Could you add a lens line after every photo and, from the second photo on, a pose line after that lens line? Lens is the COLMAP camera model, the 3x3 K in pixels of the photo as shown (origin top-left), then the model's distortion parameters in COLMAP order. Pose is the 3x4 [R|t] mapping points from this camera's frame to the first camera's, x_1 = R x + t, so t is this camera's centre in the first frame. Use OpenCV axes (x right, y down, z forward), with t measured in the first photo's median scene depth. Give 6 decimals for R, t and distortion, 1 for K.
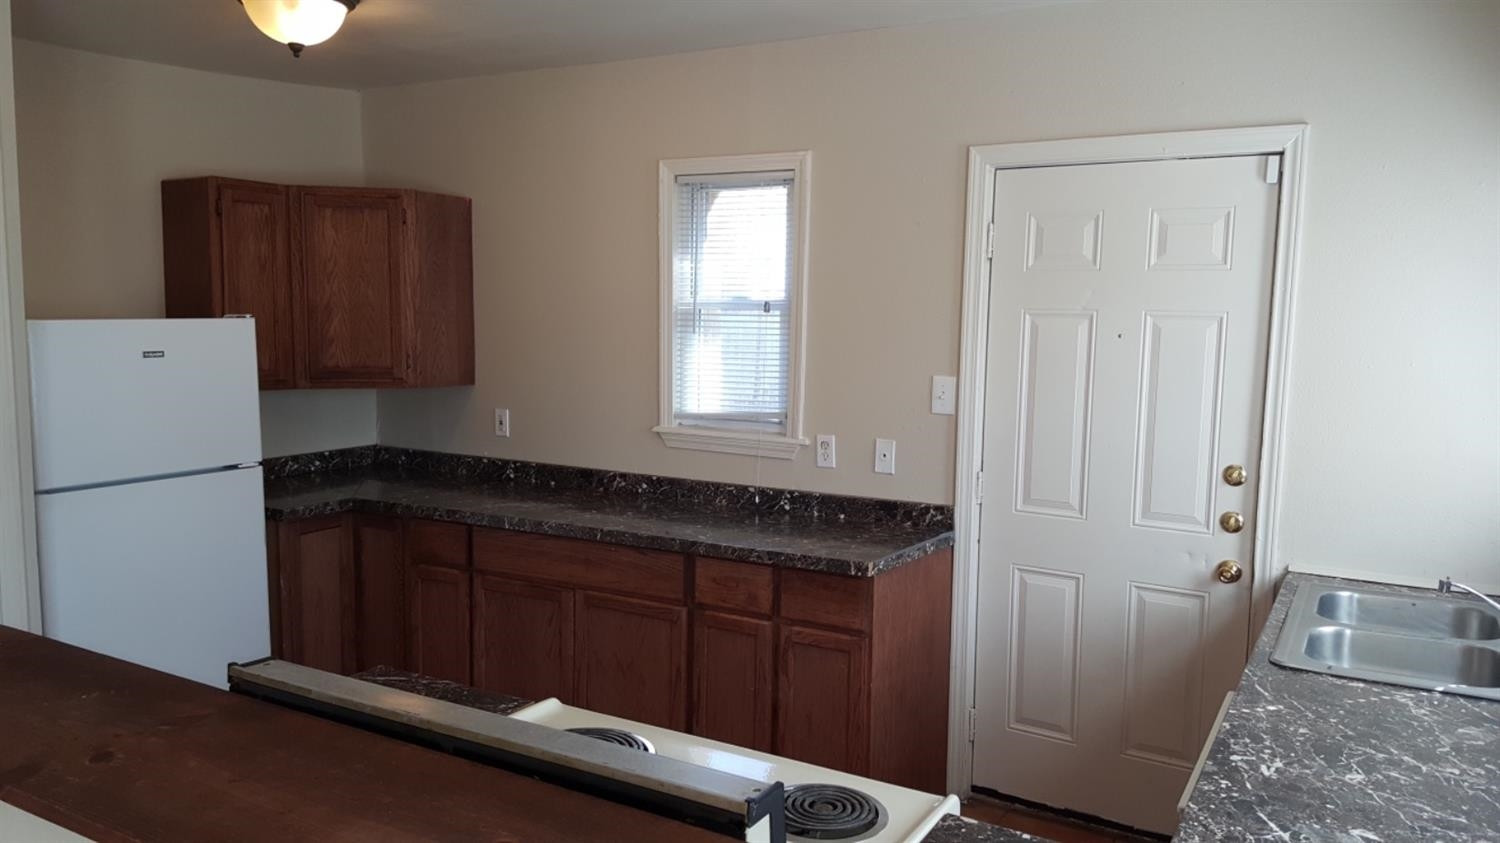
lens RADIAL K [[1110.5, 0, 764.4], [0, 1110.5, 422.3], [0, 0, 1]] dist [0.167402, -0.294899]
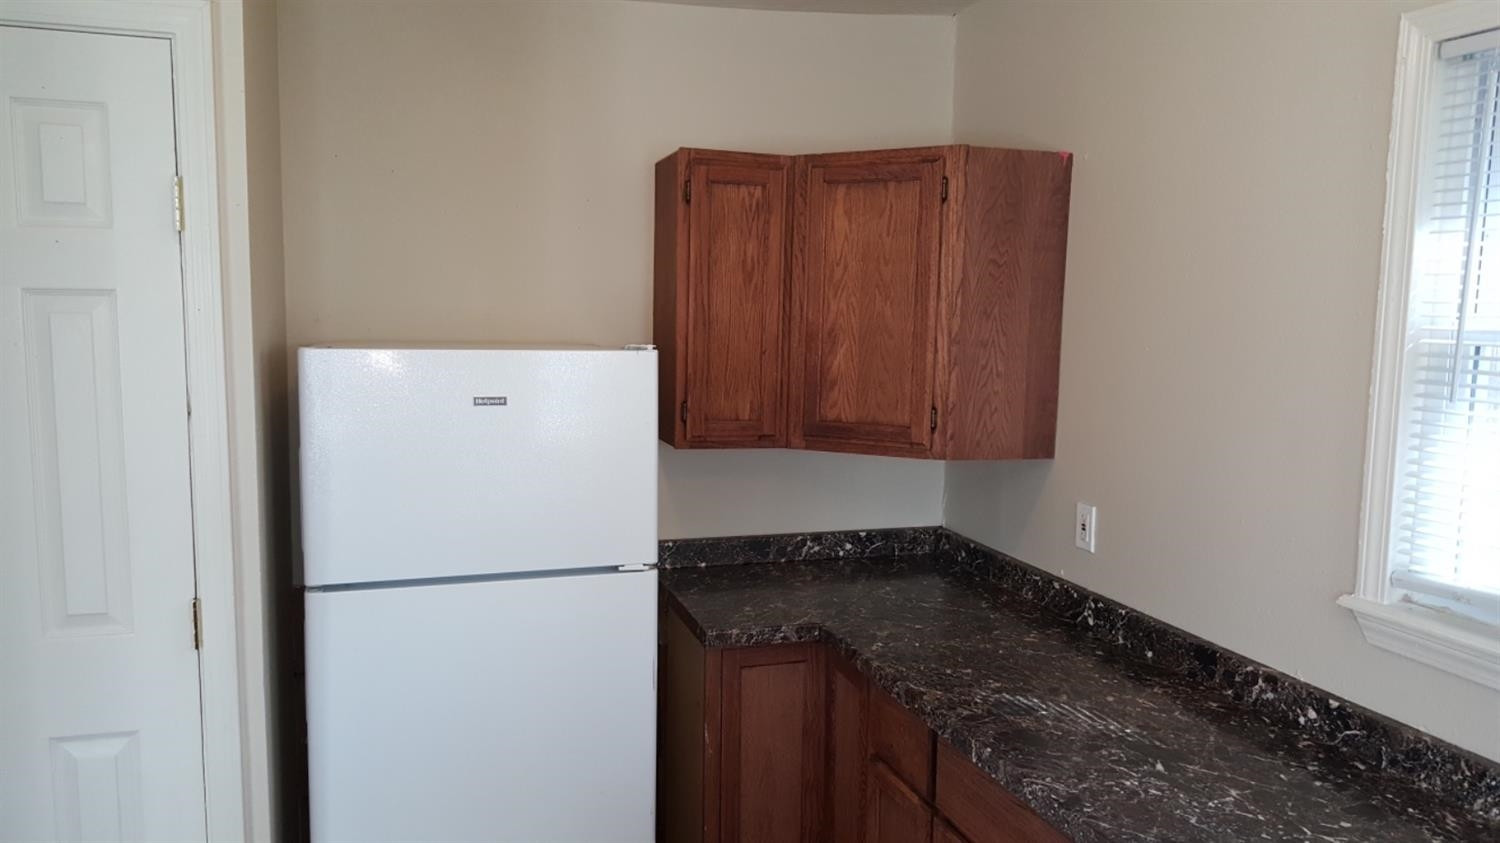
lens RADIAL K [[1103.2, 0, 743.9], [0, 1103.2, 442.4], [0, 0, 1]] dist [0.163645, -0.267939]
pose [[0.748514, 0.080737, -0.658186, 0.018478], [-0.077458, 0.996411, 0.034138, -0.054682], [0.658580, 0.025429, 0.752081, 0.465832]]
